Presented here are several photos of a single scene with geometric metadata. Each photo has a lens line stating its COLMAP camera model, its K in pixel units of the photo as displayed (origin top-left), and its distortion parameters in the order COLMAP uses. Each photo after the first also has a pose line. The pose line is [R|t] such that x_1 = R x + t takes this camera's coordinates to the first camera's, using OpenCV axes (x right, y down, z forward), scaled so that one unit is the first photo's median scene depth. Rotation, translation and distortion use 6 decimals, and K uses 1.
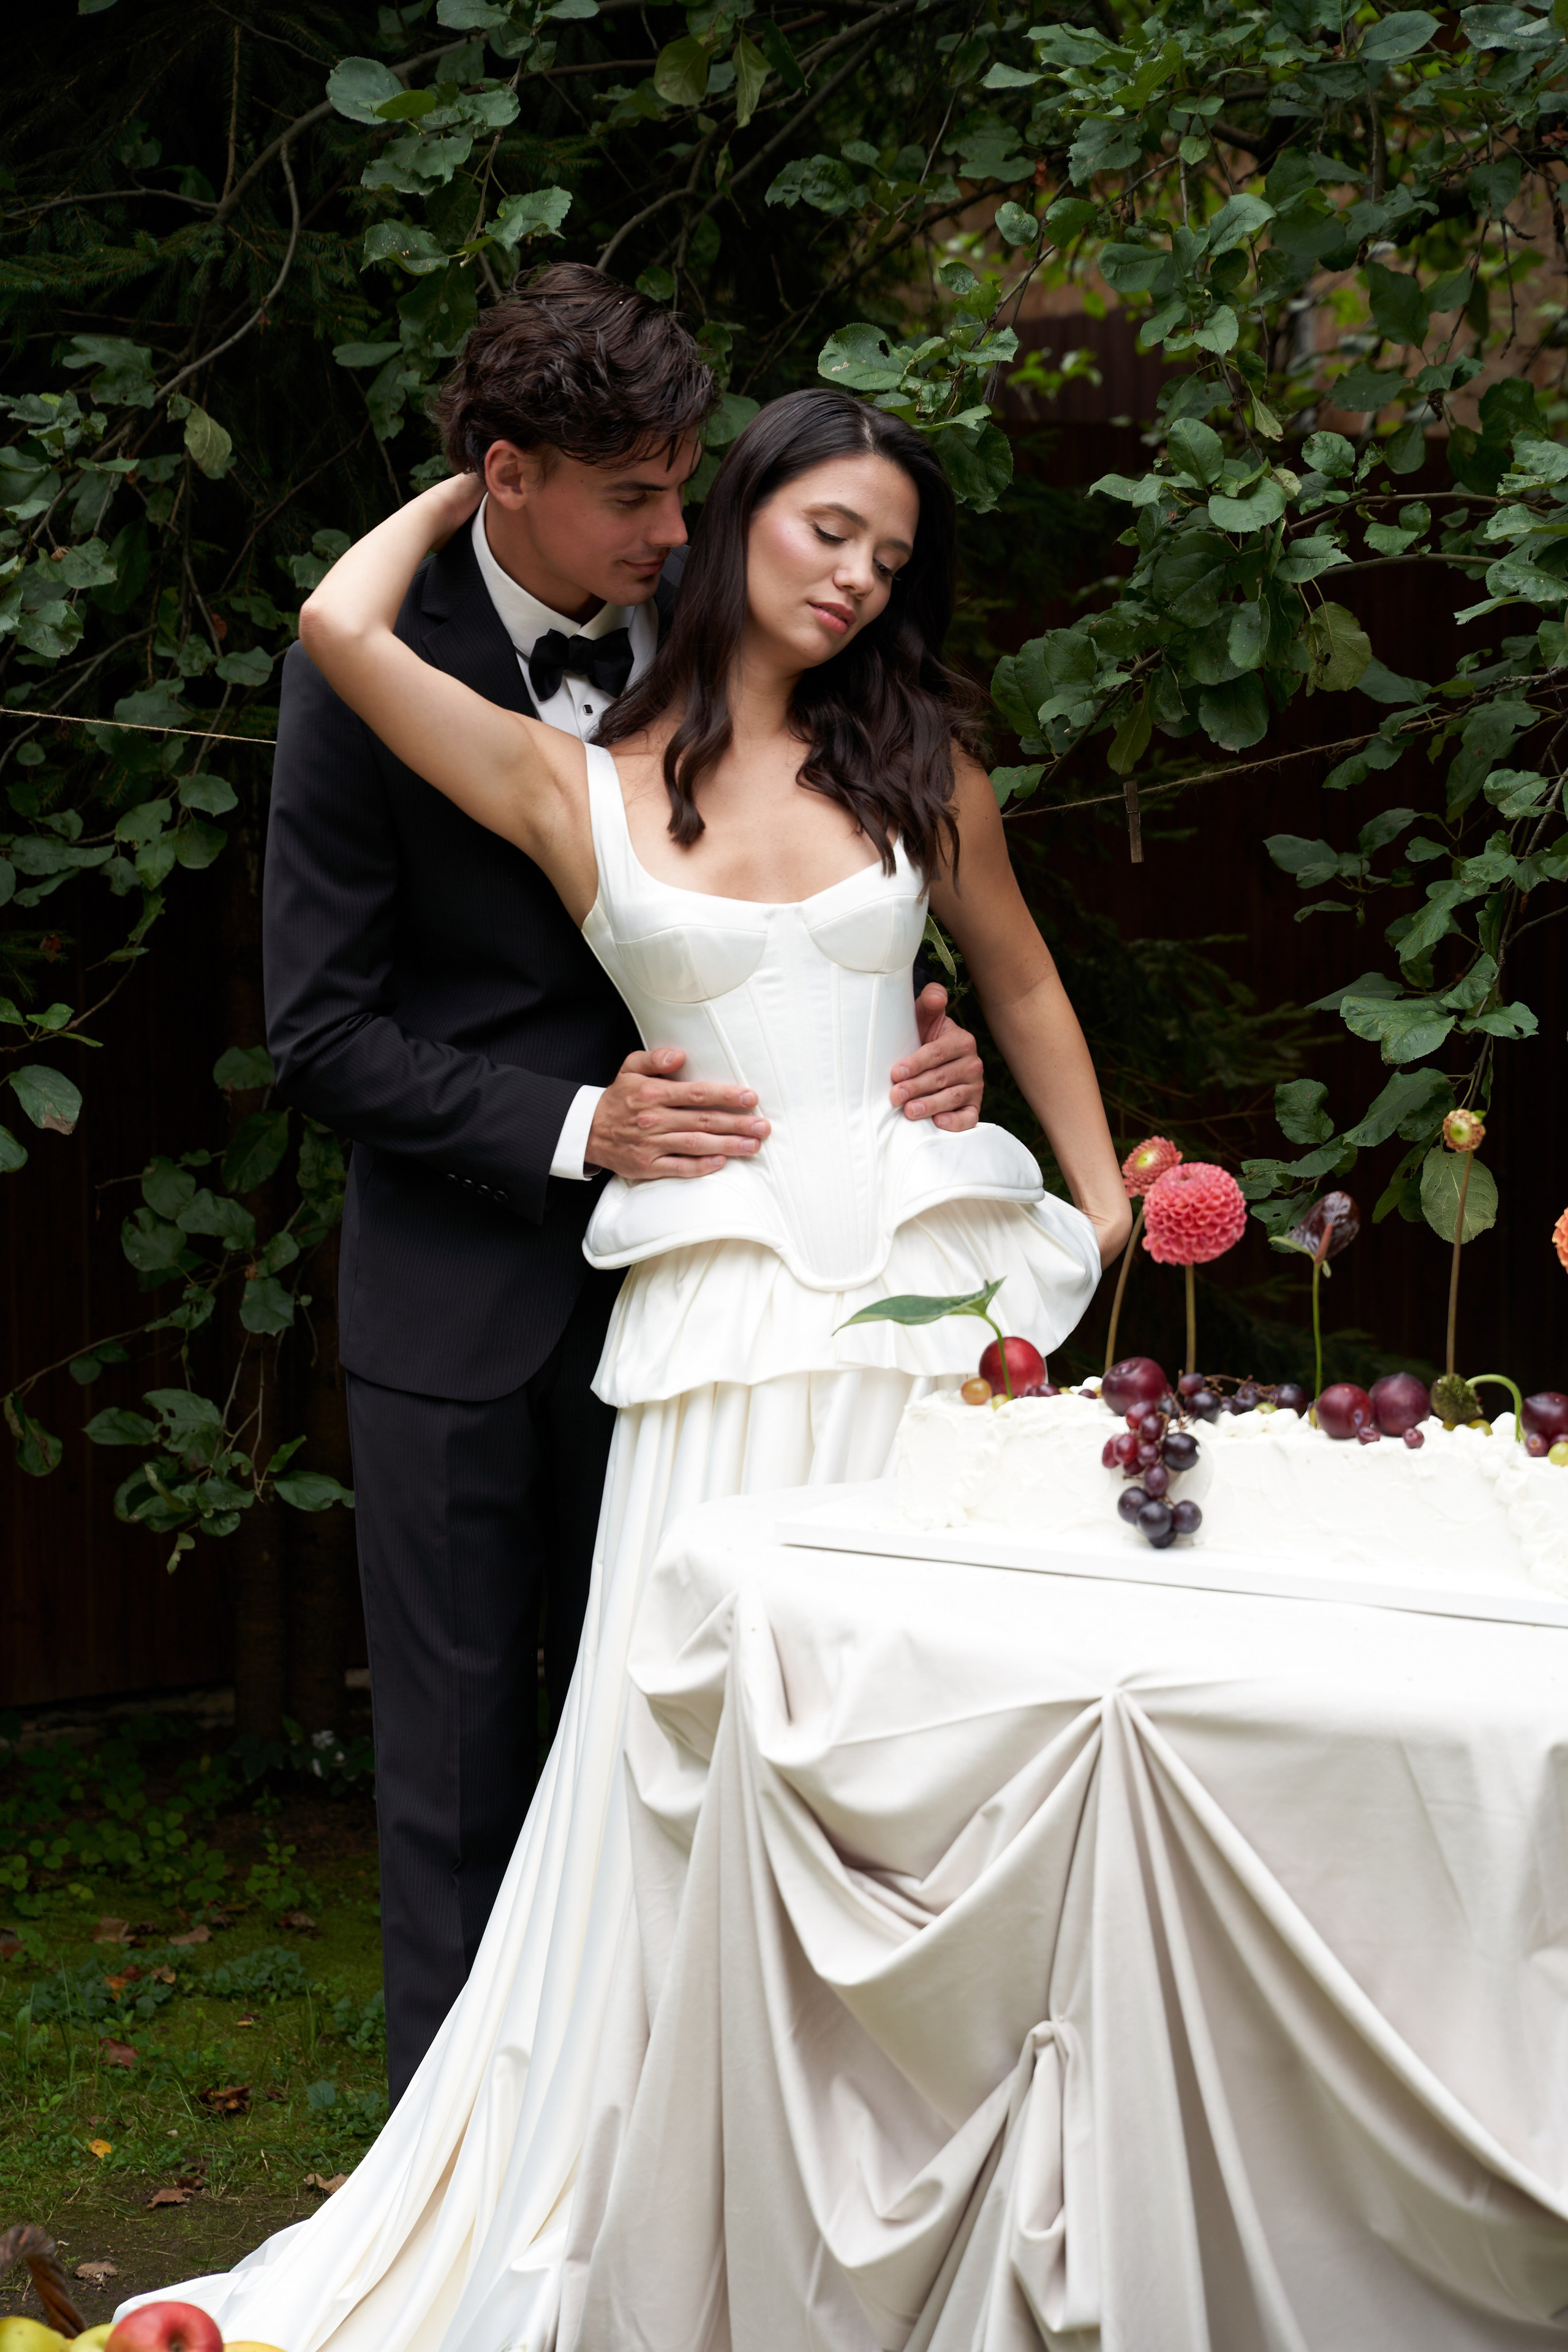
lens RADIAL K [[4695.2, 0, 784.0], [0, 4695.2, 1176.0], [0, 0, 1]] dist [0.240484, 0.250533]
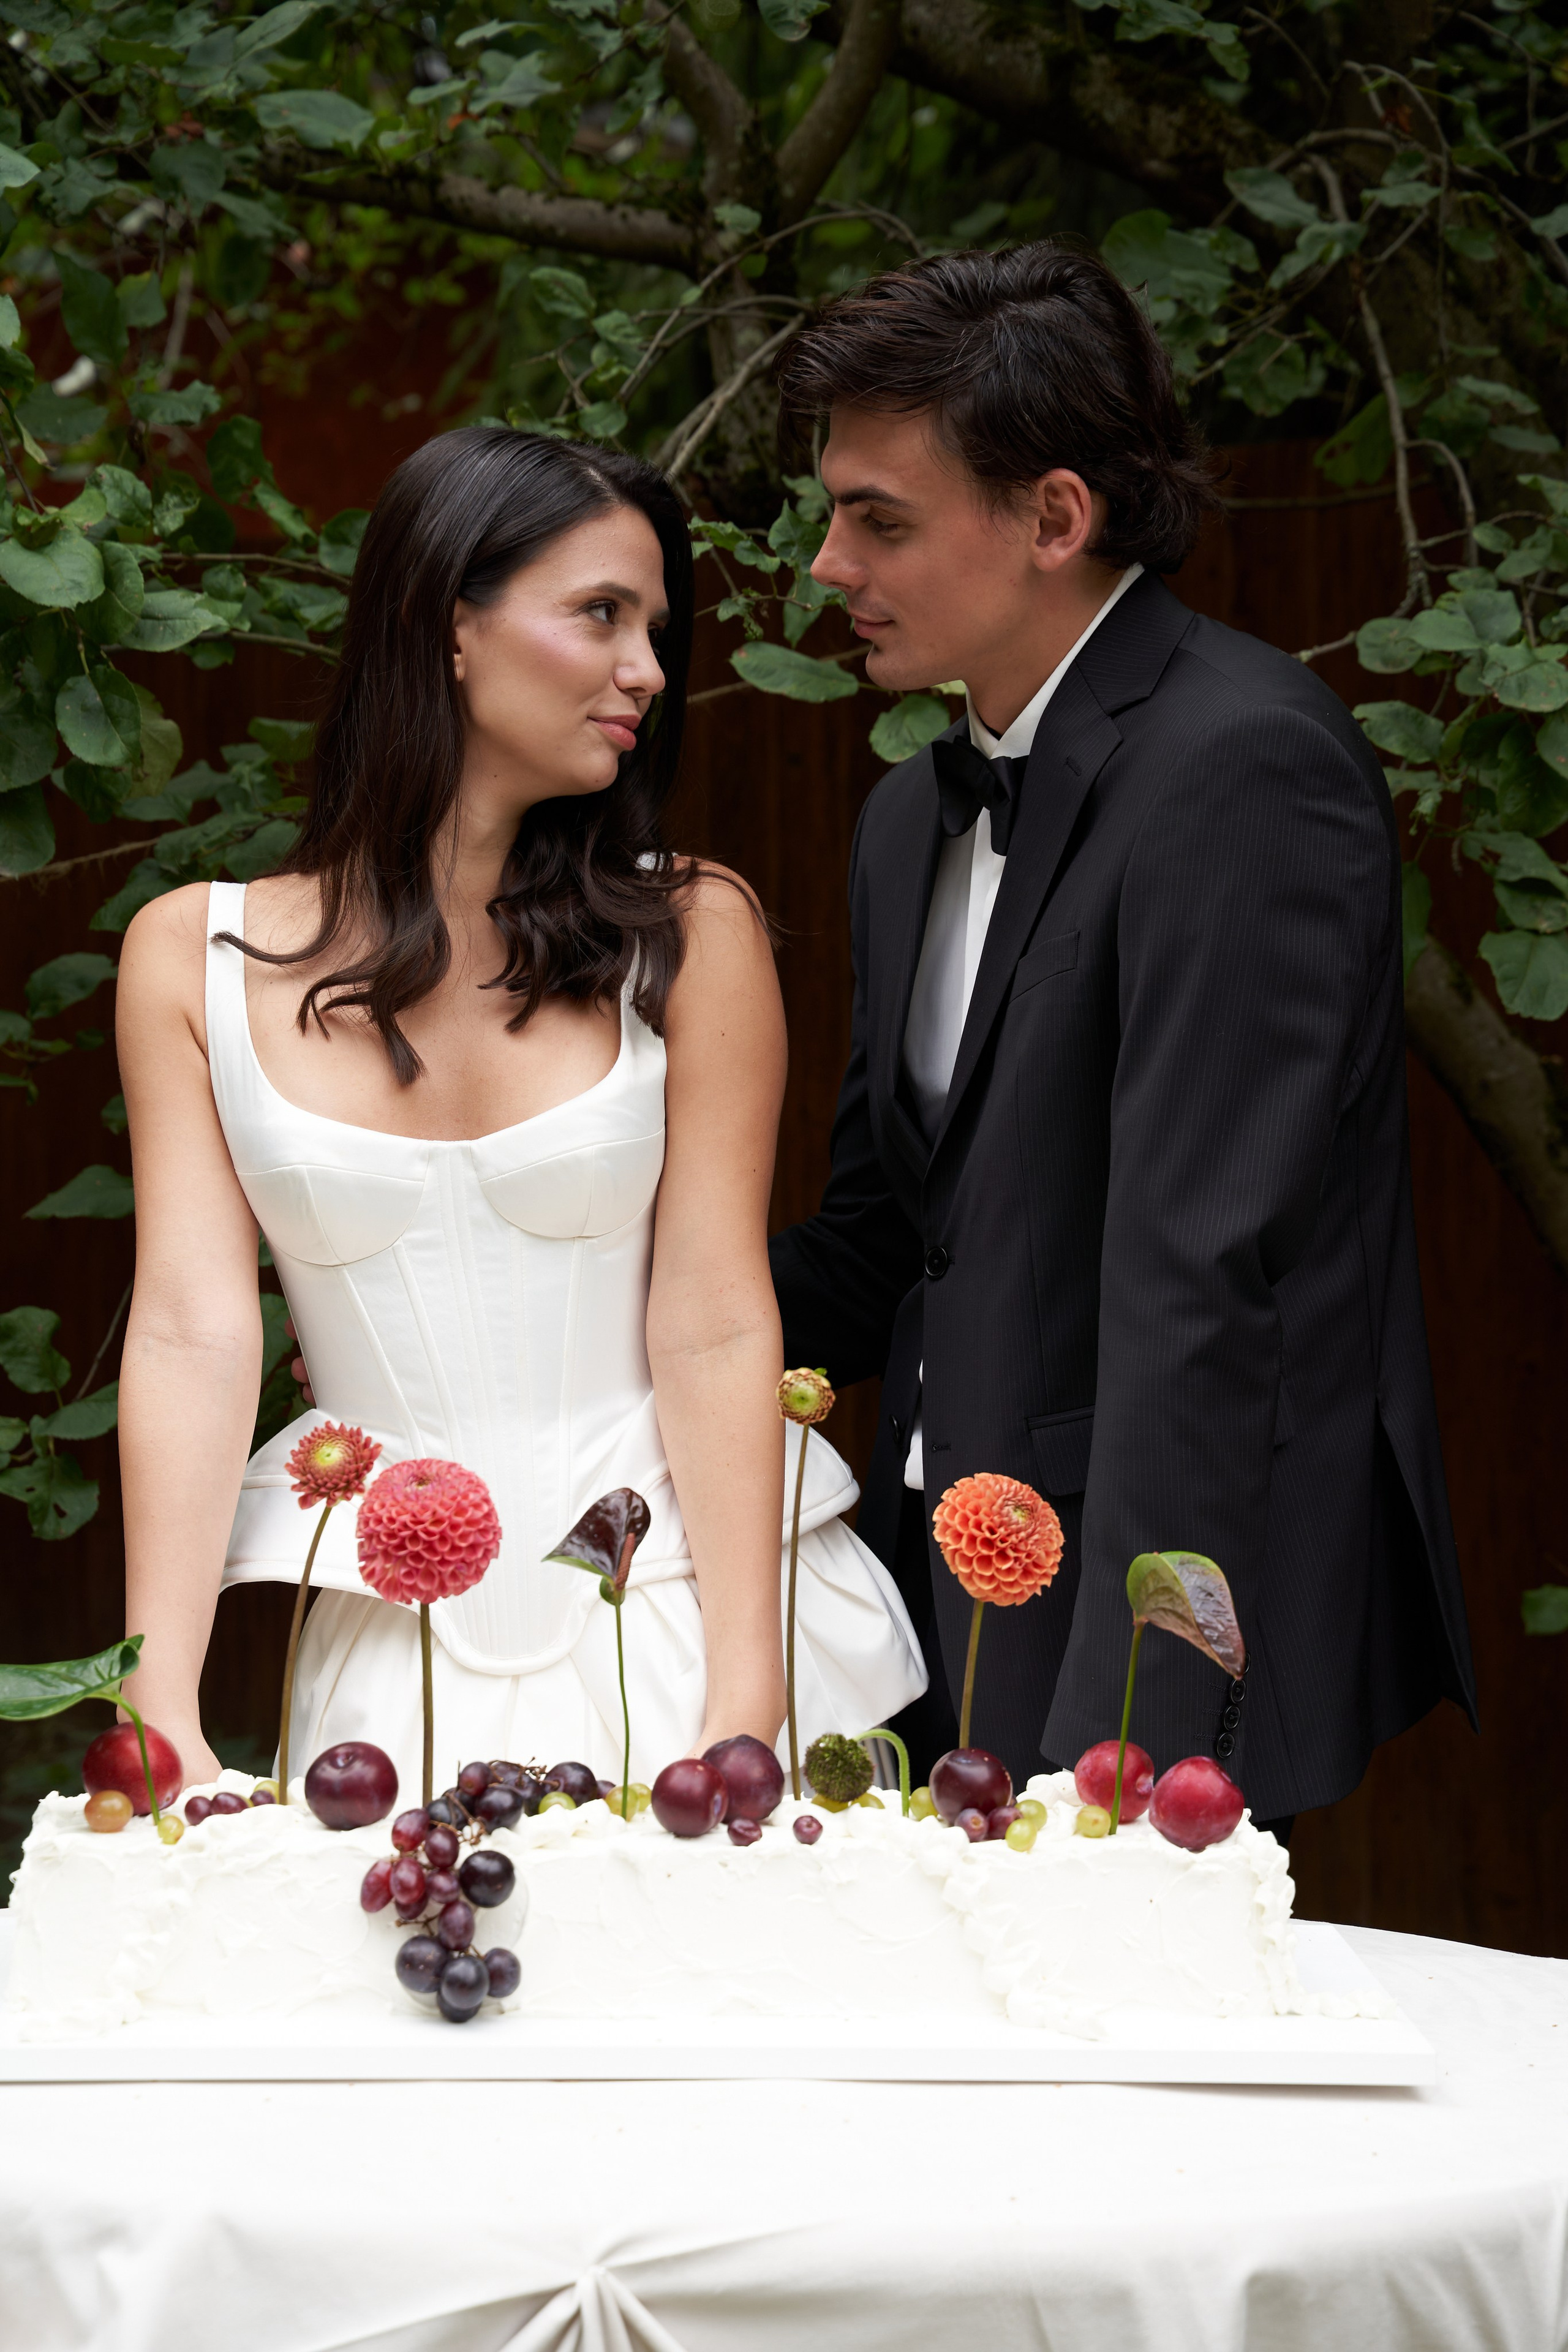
lens RADIAL K [[4495.0, 0, 586.9], [0, 4495.0, 1168.1], [0, 0, 1]] dist [0.269893, -0.277969]
pose [[0.848973, -0.026022, 0.527796, -0.254649], [0.040582, 0.999048, -0.016020, -0.035361], [-0.526876, 0.035020, 0.849220, 0.418828]]
